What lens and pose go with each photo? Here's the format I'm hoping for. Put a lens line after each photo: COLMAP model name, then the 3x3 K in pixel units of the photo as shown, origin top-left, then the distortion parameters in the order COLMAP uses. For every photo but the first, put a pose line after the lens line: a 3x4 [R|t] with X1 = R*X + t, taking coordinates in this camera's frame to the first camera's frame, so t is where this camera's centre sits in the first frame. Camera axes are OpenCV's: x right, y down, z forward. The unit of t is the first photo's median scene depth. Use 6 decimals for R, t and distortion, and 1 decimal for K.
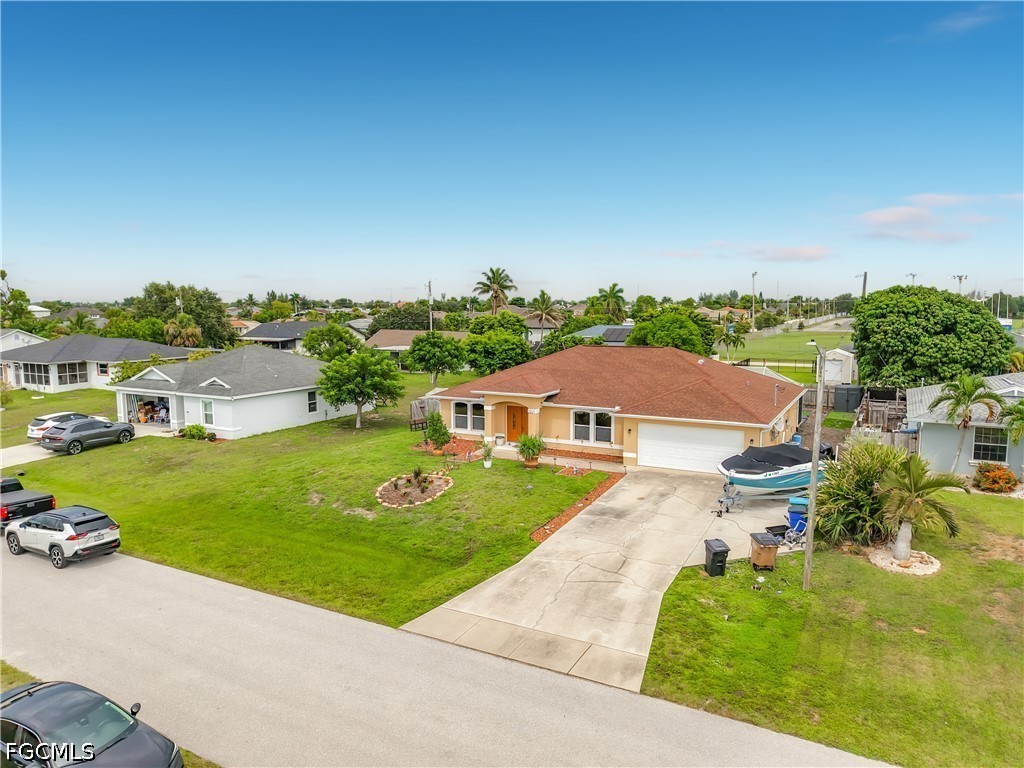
lens RADIAL K [[702.6, 0, 512.0], [0, 702.6, 384.0], [0, 0, 1]] dist [0.048587, -0.080292]
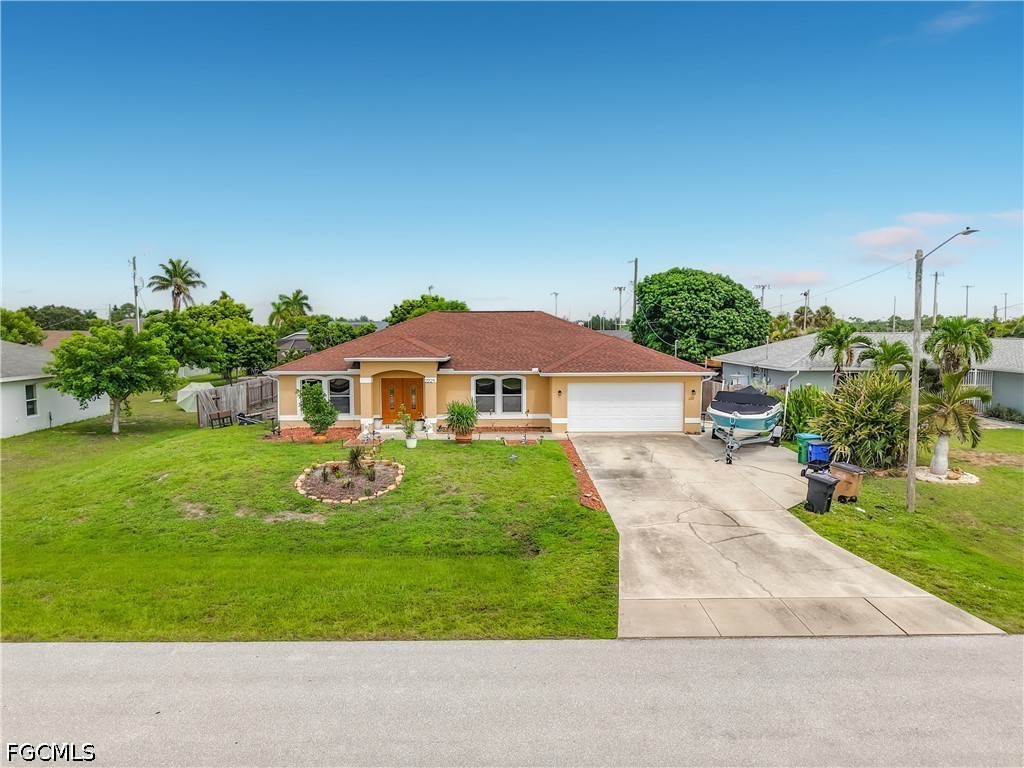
lens RADIAL K [[707.3, 0, 512.0], [0, 707.3, 384.0], [0, 0, 1]] dist [0.000780, -0.002983]
pose [[0.869329, -0.035740, 0.492939, -0.288667], [0.053824, 0.998296, -0.022542, 0.067093], [-0.491294, 0.046128, 0.869772, 0.254379]]
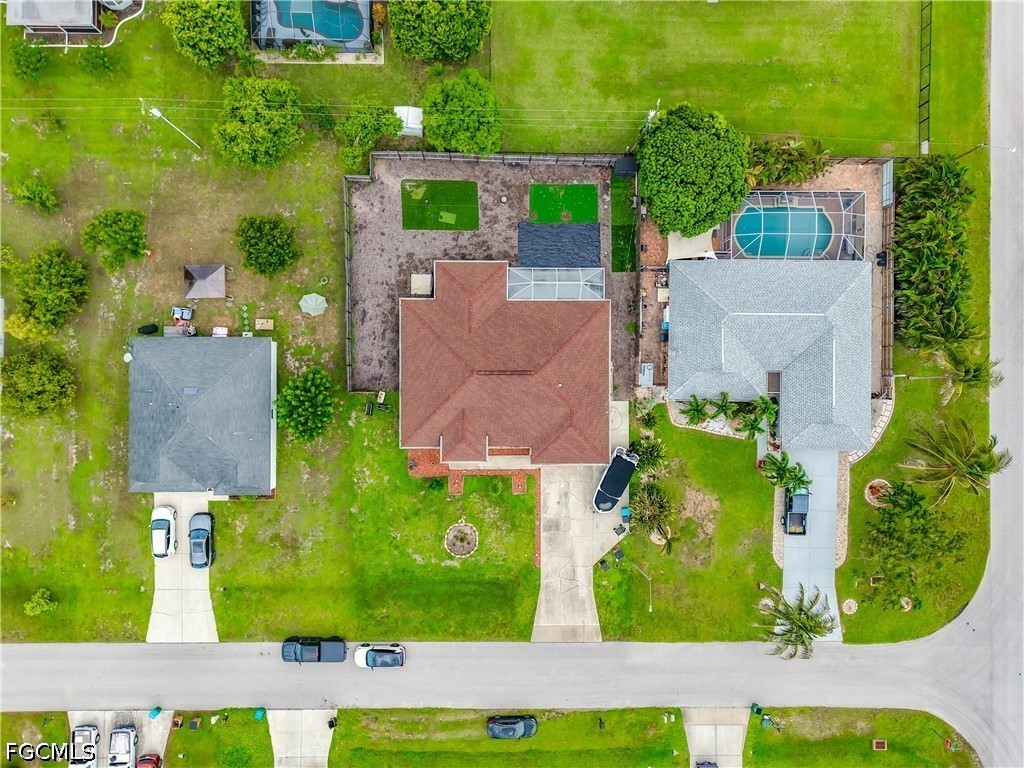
lens RADIAL K [[702.6, 0, 512.0], [0, 702.6, 384.0], [0, 0, 1]] dist [0.048587, -0.080292]
pose [[0.881257, -0.471420, 0.033910, 0.124744], [0.022657, 0.113800, 0.993245, -1.704930], [-0.472094, -0.874536, 0.110967, 0.927662]]
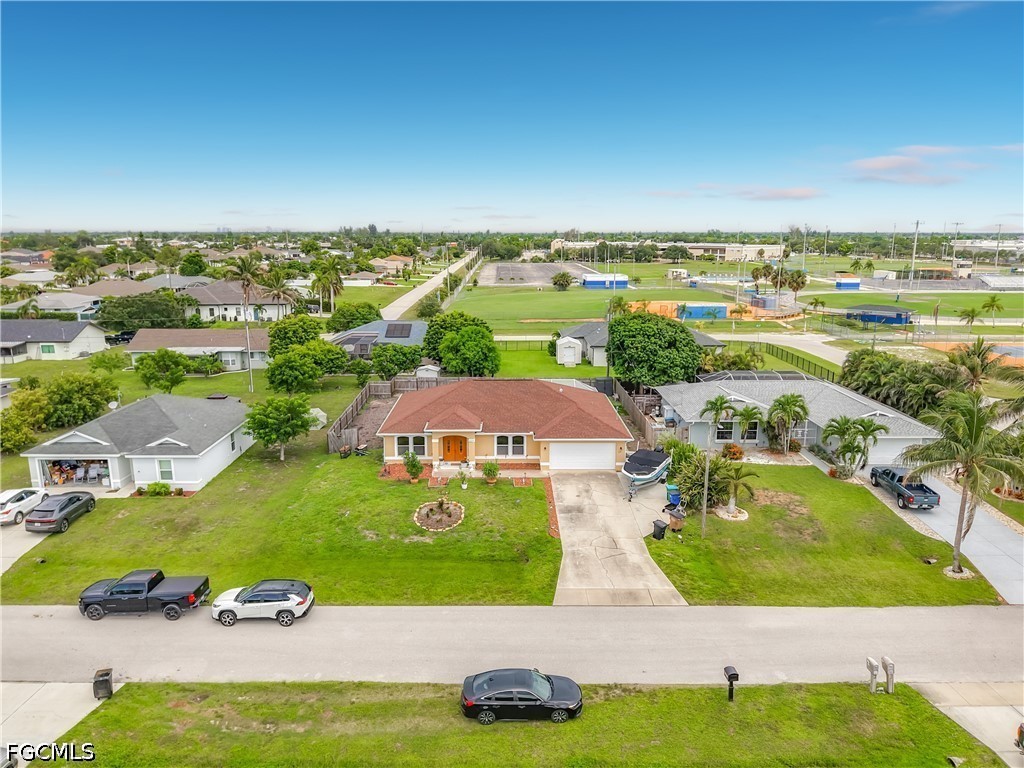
lens RADIAL K [[702.6, 0, 512.0], [0, 702.6, 384.0], [0, 0, 1]] dist [0.048587, -0.080292]
pose [[0.875901, -0.097402, 0.472557, -0.559267], [0.050712, 0.992571, 0.110590, -0.227196], [-0.479819, -0.072902, 0.874334, -0.267492]]
